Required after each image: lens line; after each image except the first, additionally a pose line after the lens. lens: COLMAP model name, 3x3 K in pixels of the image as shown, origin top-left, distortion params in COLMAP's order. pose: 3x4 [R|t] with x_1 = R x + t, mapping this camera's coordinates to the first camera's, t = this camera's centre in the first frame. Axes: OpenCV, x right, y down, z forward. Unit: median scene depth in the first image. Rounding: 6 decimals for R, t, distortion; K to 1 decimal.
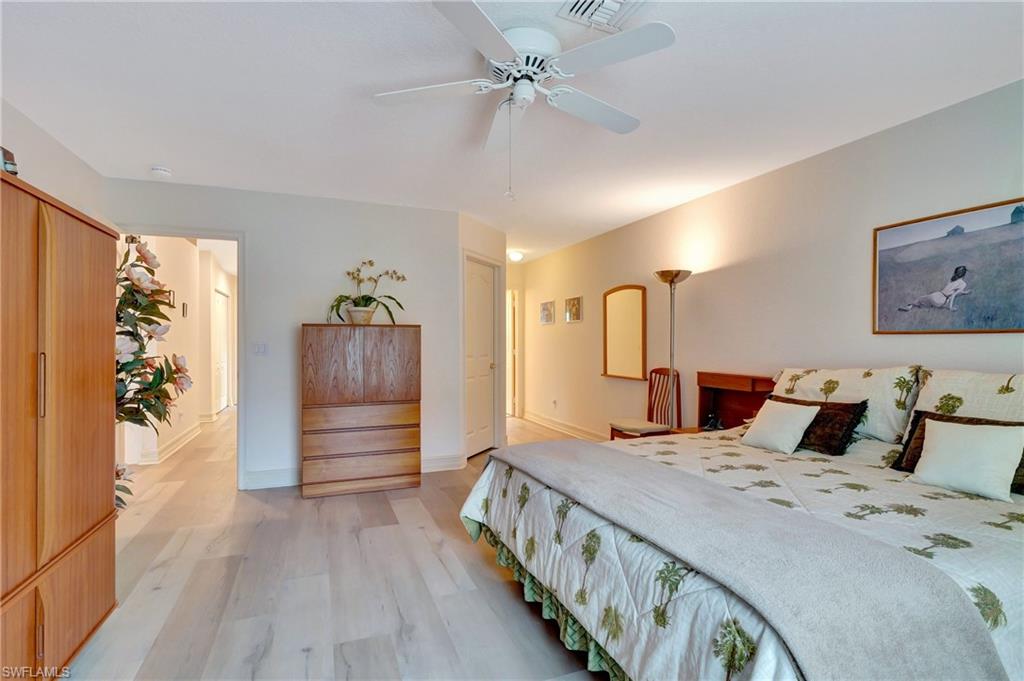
lens RADIAL K [[499.9, 0, 507.9], [0, 499.9, 343.5], [0, 0, 1]] dist [-0.011137, -0.002375]
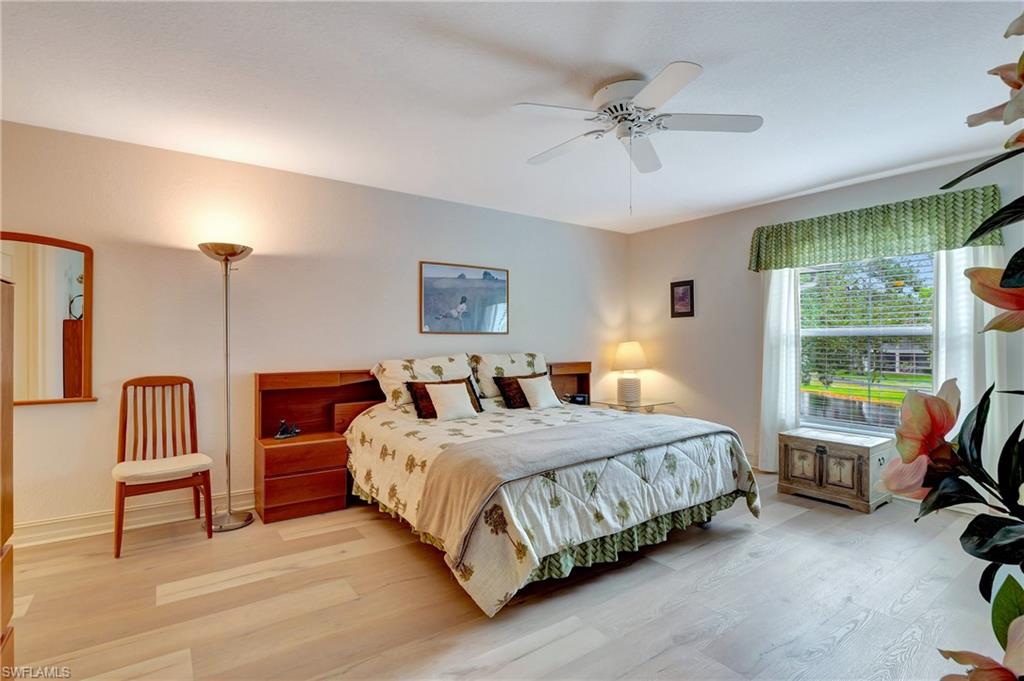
lens RADIAL K [[499.9, 0, 512.4], [0, 499.9, 334.1], [0, 0, 1]] dist [-0.011137, -0.002375]
pose [[-0.260219, 0.007339, 0.965522, -0.869534], [0.003534, 0.999972, -0.006648, -0.006732], [-0.965543, 0.001682, -0.260237, 1.297534]]
